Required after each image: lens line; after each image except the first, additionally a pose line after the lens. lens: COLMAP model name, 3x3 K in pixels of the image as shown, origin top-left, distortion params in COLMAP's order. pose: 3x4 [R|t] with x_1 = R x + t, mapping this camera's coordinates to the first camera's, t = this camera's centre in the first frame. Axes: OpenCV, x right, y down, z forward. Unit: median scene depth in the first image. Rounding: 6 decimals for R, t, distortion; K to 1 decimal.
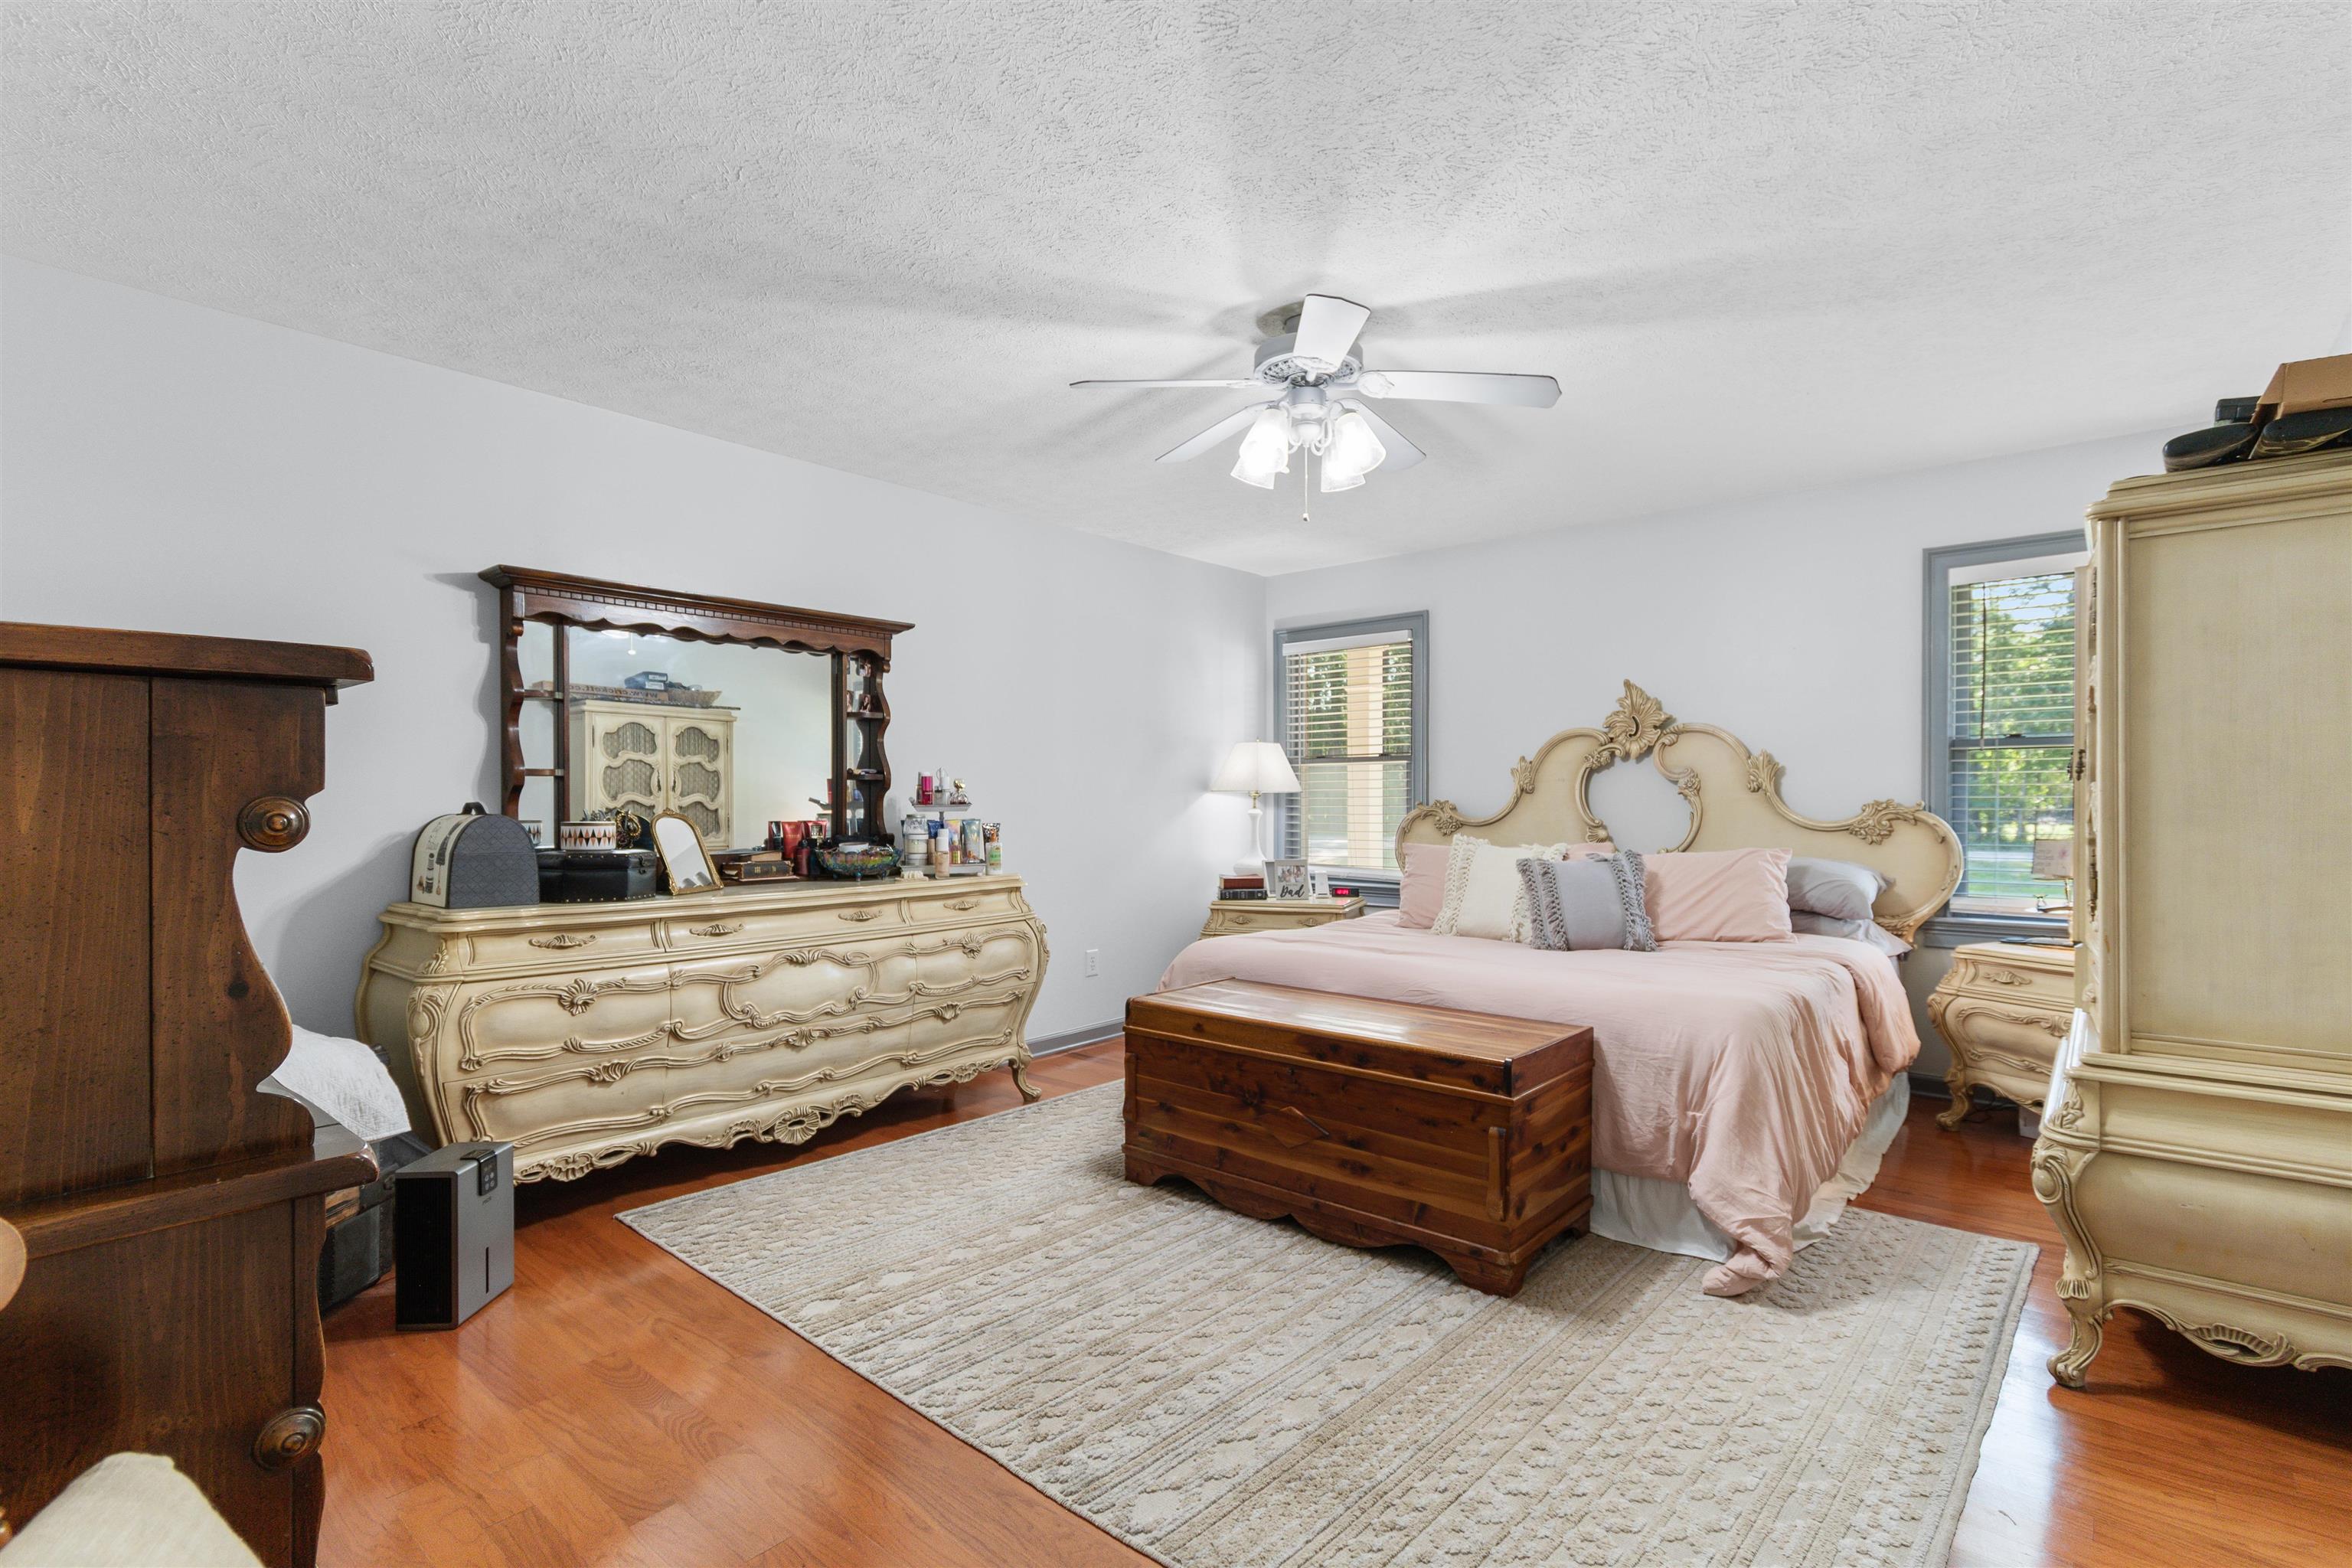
lens RADIAL K [[1072.0, 0, 1191.4], [0, 1072.0, 793.4], [0, 0, 1]] dist [-0.001728, -0.000009]
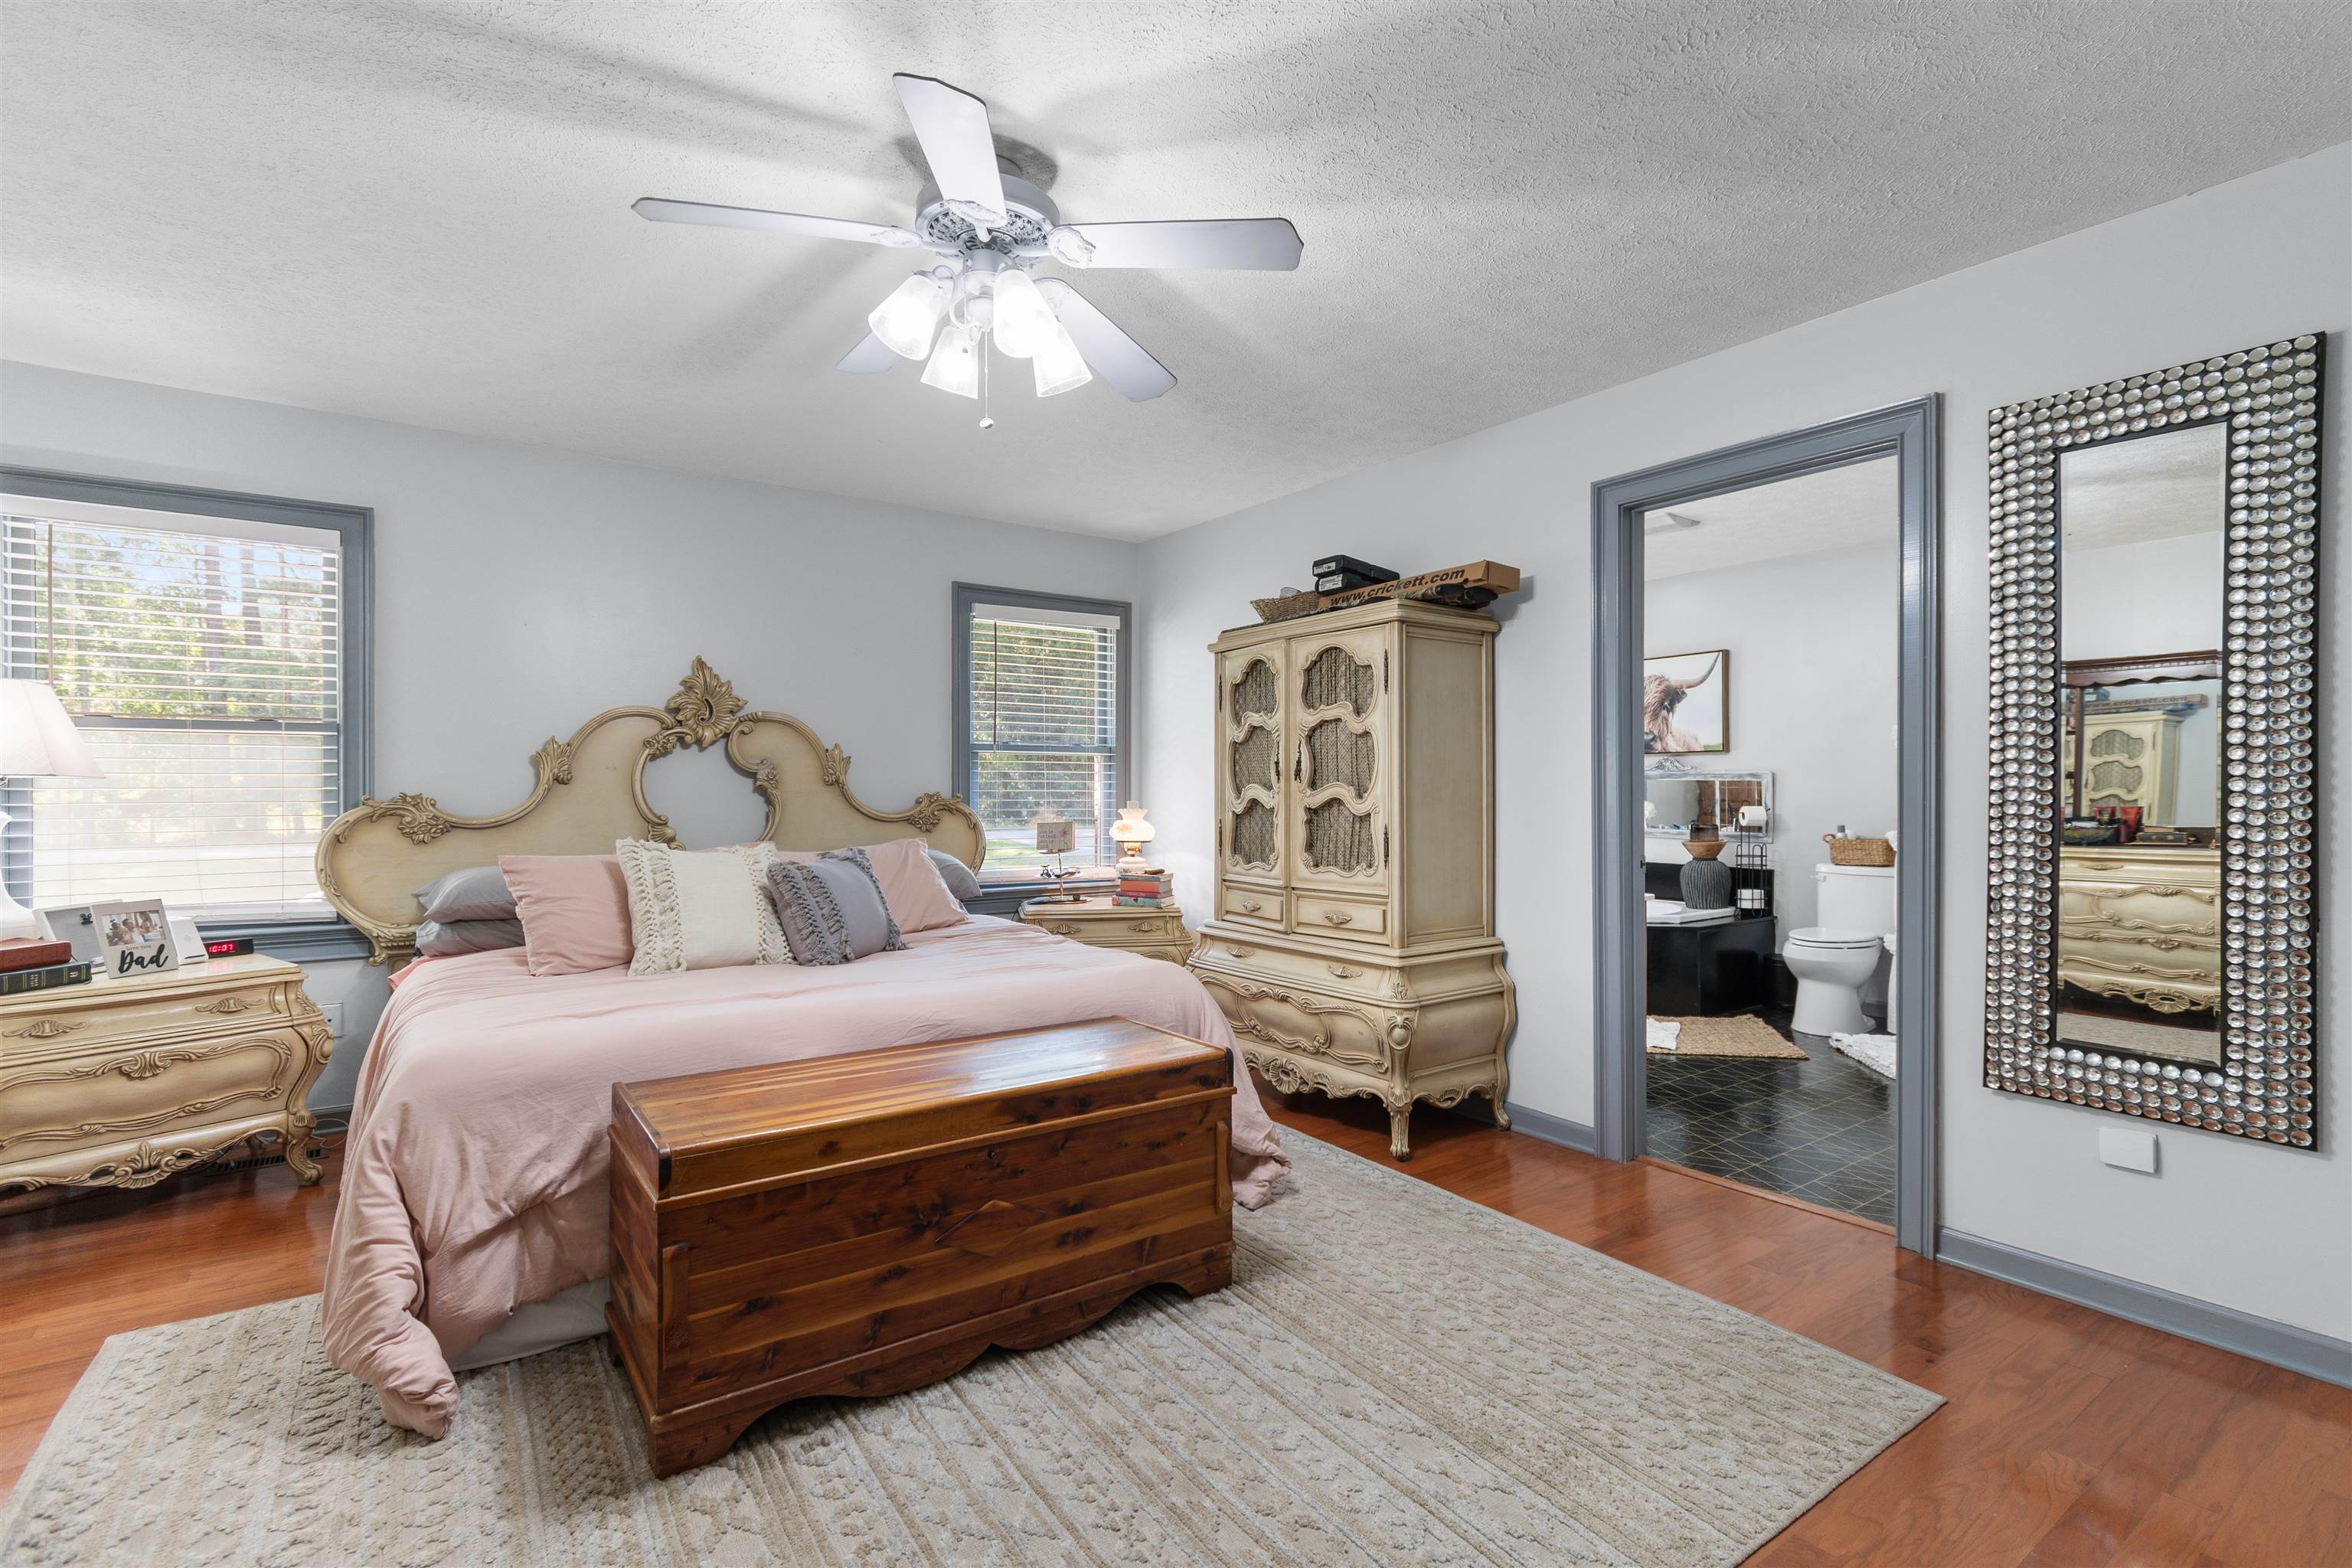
lens RADIAL K [[1072.0, 0, 1191.4], [0, 1072.0, 793.4], [0, 0, 1]] dist [-0.001728, -0.000009]
pose [[0.244237, 0.000408, 0.969715, -0.513371], [-0.006554, 0.999978, 0.001230, 0.003992], [-0.969693, -0.006656, 0.244234, 0.582936]]
